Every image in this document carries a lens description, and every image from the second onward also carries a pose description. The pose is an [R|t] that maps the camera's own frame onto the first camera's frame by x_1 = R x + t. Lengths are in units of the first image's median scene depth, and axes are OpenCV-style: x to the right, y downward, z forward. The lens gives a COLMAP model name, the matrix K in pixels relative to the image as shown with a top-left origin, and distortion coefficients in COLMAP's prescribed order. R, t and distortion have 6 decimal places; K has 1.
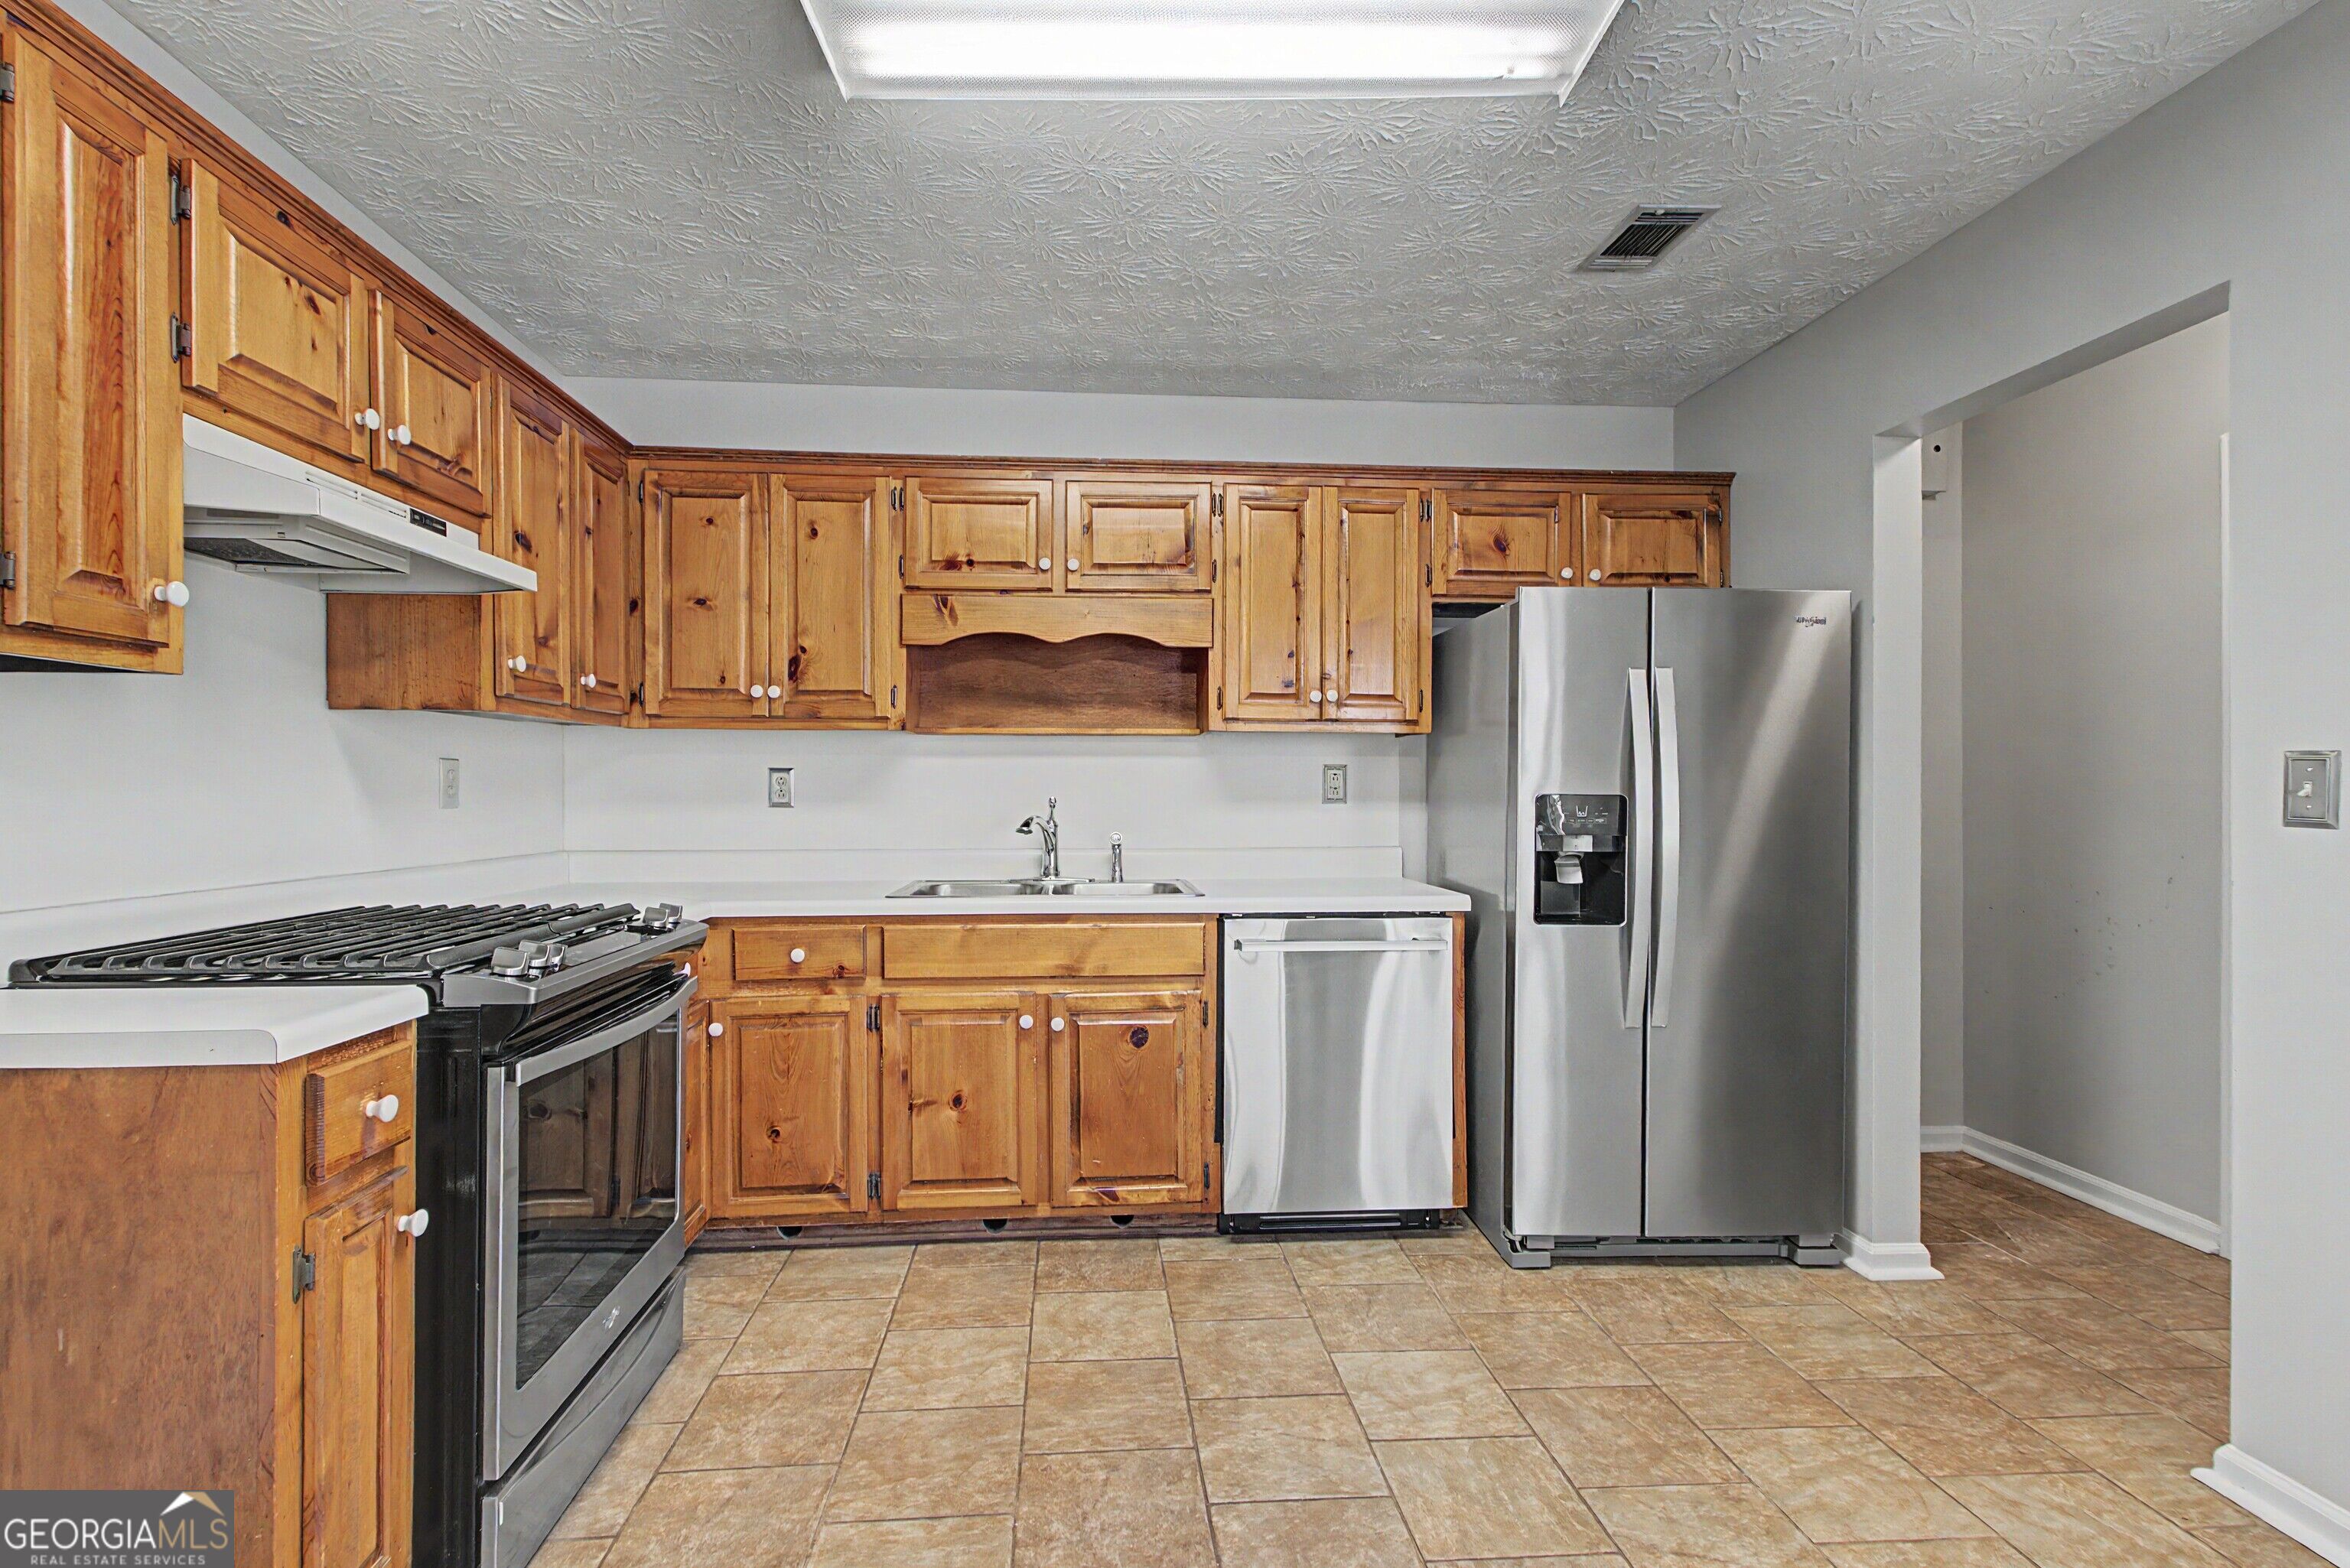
lens RADIAL K [[1107.5, 0, 1159.8], [0, 1107.5, 785.0], [0, 0, 1]] dist [0.008425, -0.002452]
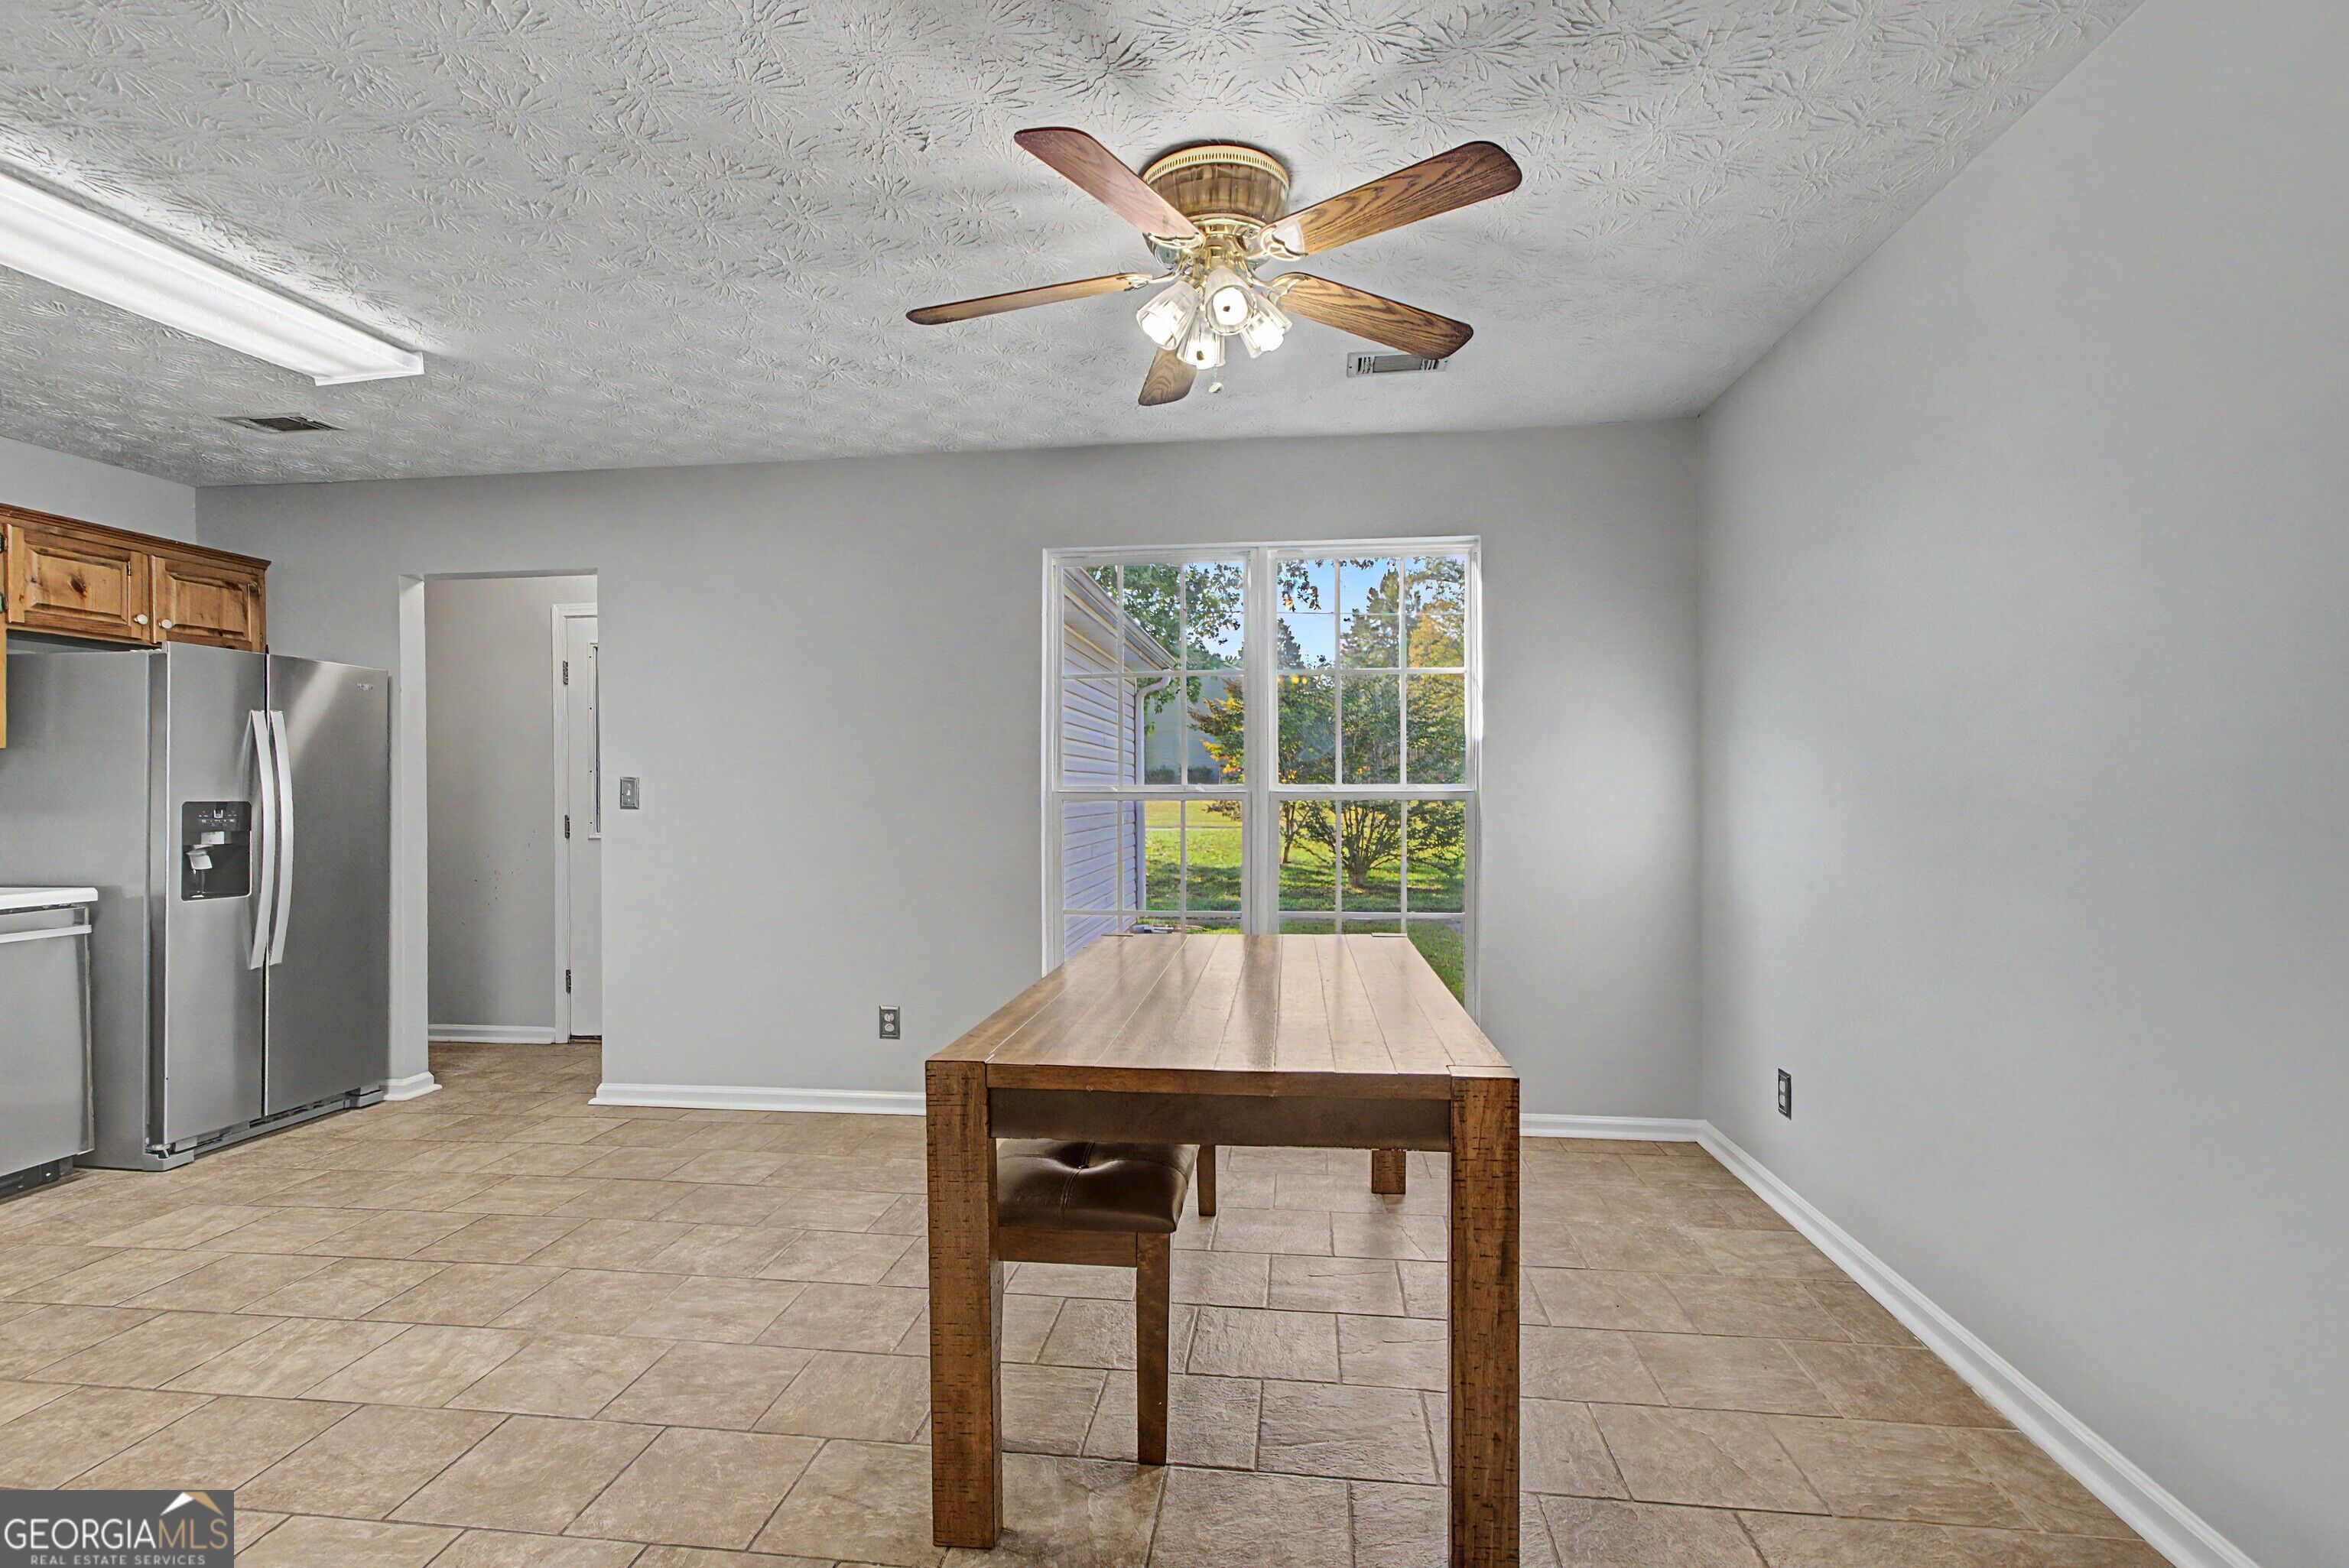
lens RADIAL K [[1107.0, 0, 1154.5], [0, 1107.0, 788.7], [0, 0, 1]] dist [0.008425, -0.002452]
pose [[0.196781, 0.000483, 0.980447, -0.703622], [0.007407, 0.999971, -0.001980, 0.004541], [-0.980419, 0.007652, 0.196772, -0.373346]]
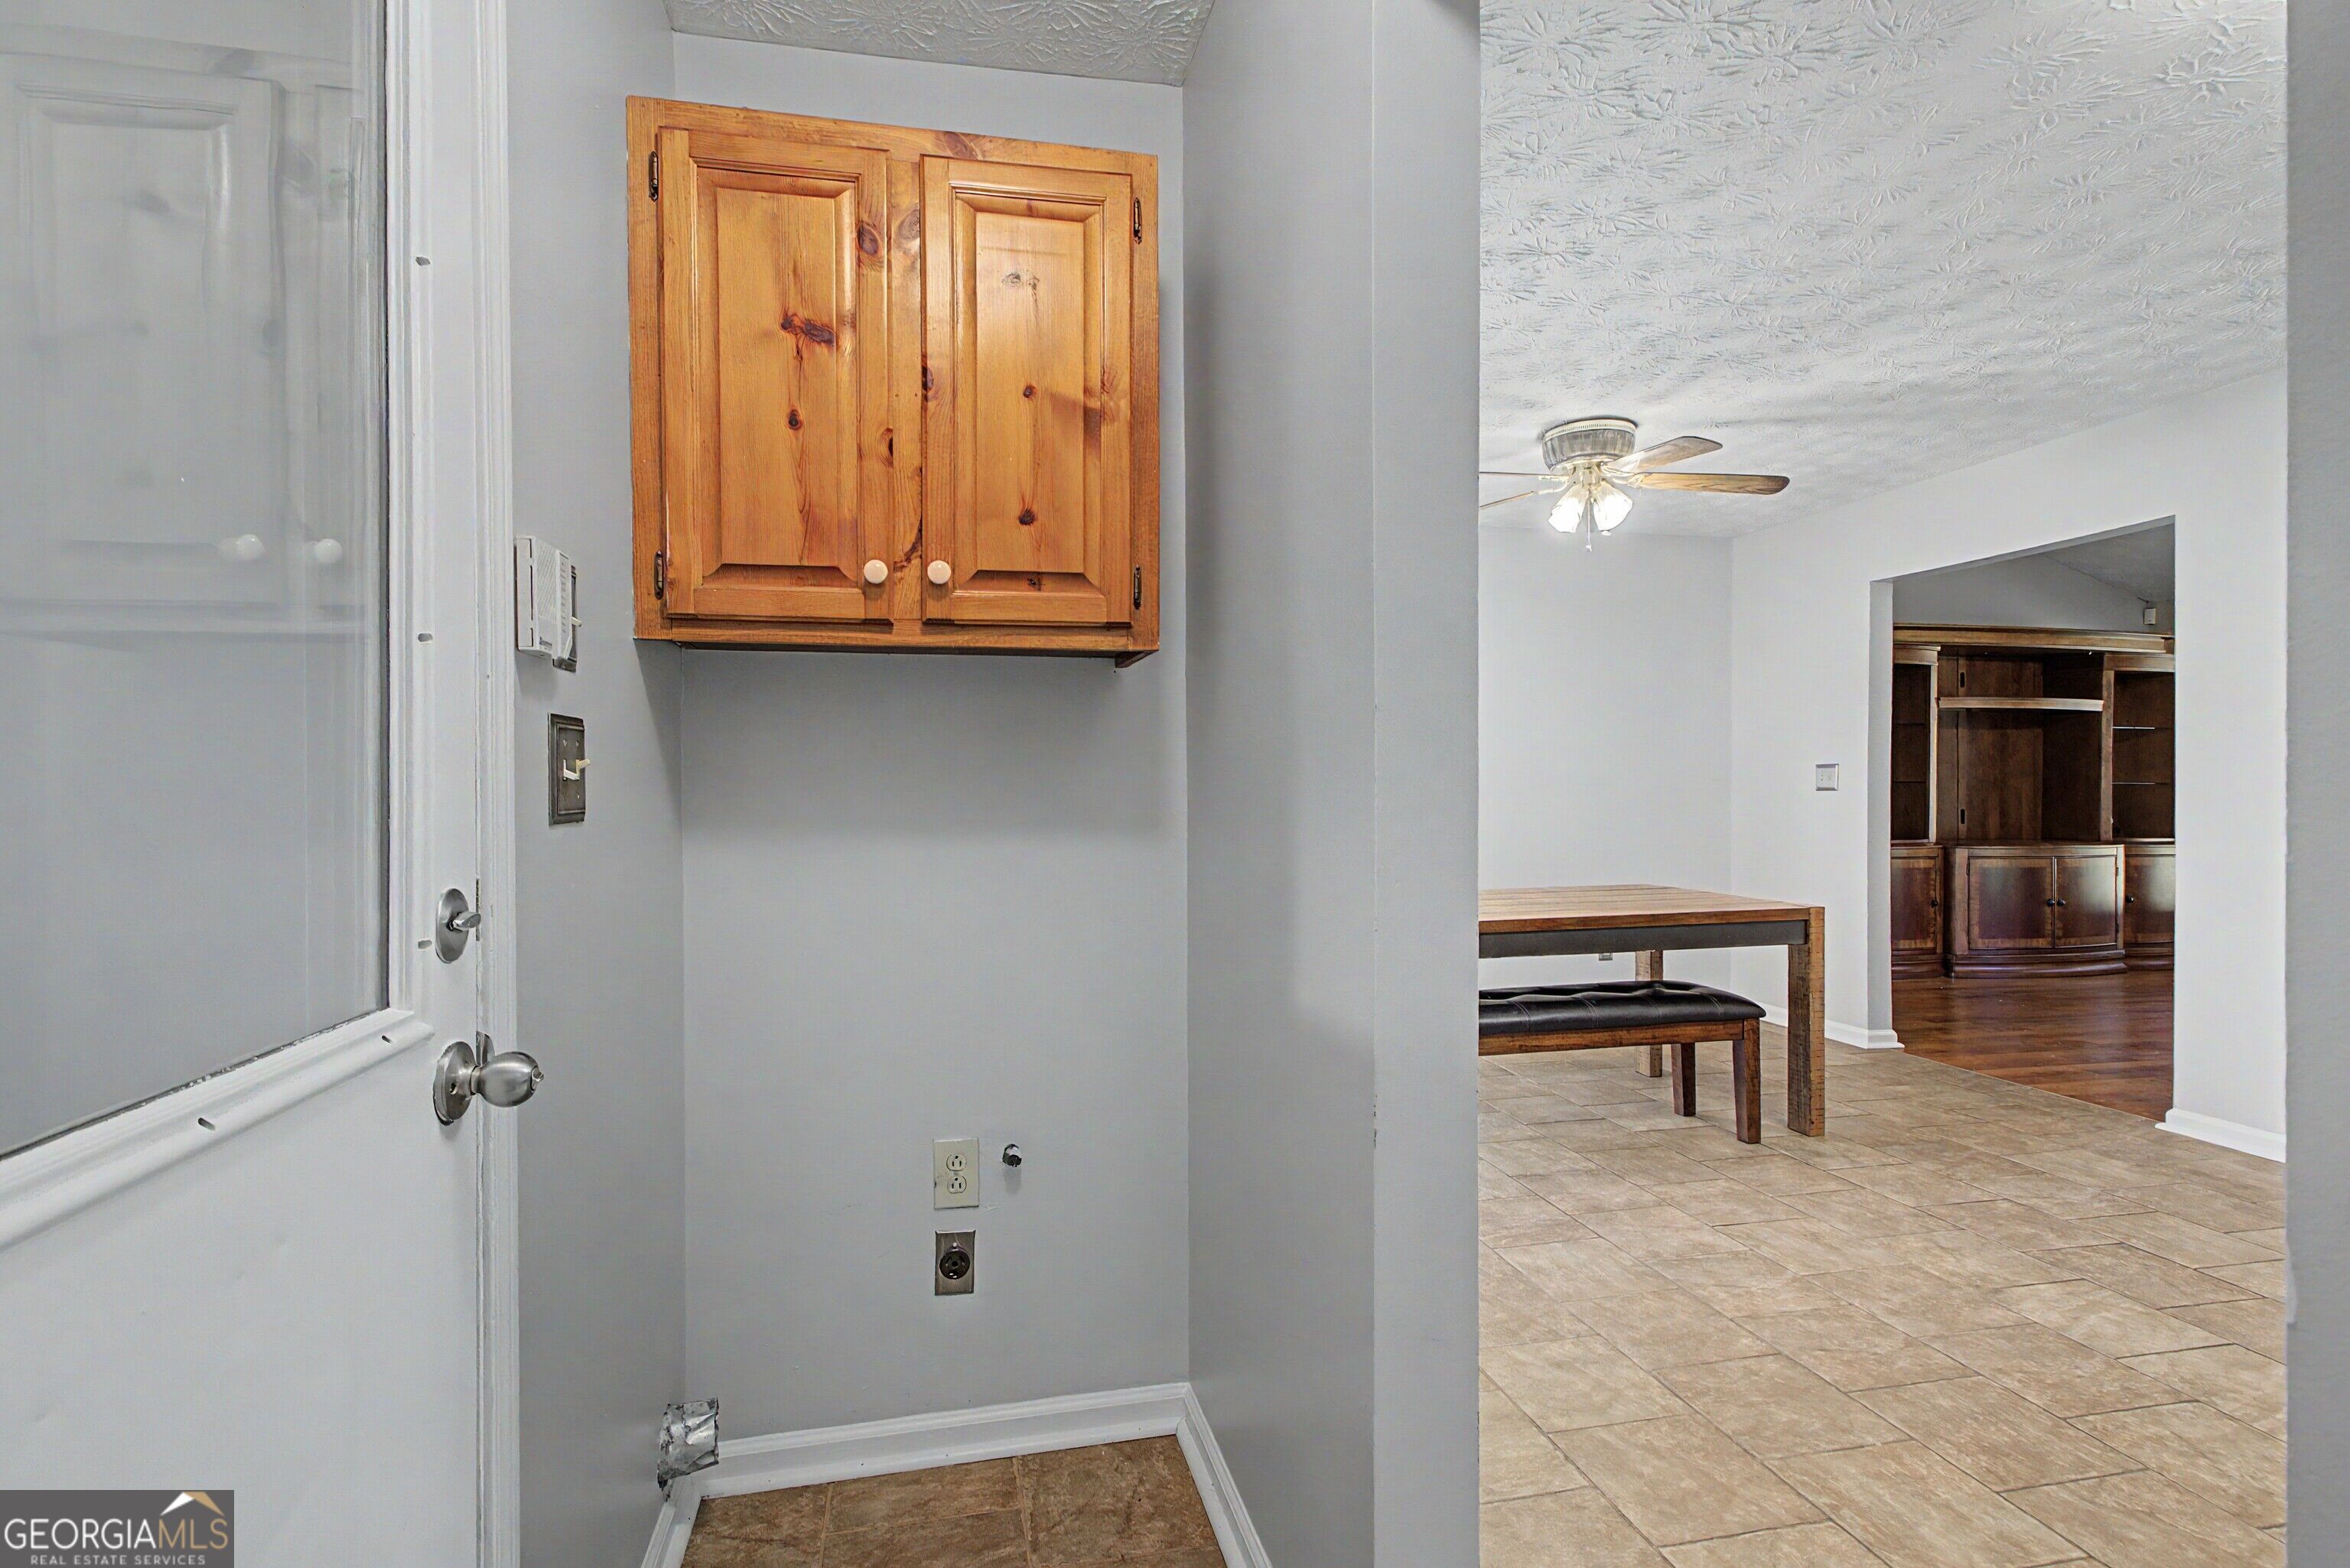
lens RADIAL K [[1107.5, 0, 1174.2], [0, 1107.5, 792.0], [0, 0, 1]] dist [0.008425, -0.002452]
pose [[-0.992386, -0.000505, -0.123165, 0.819352], [-0.001293, 0.999979, 0.006316, 0.013571], [0.123159, 0.006427, -0.992366, 1.089703]]
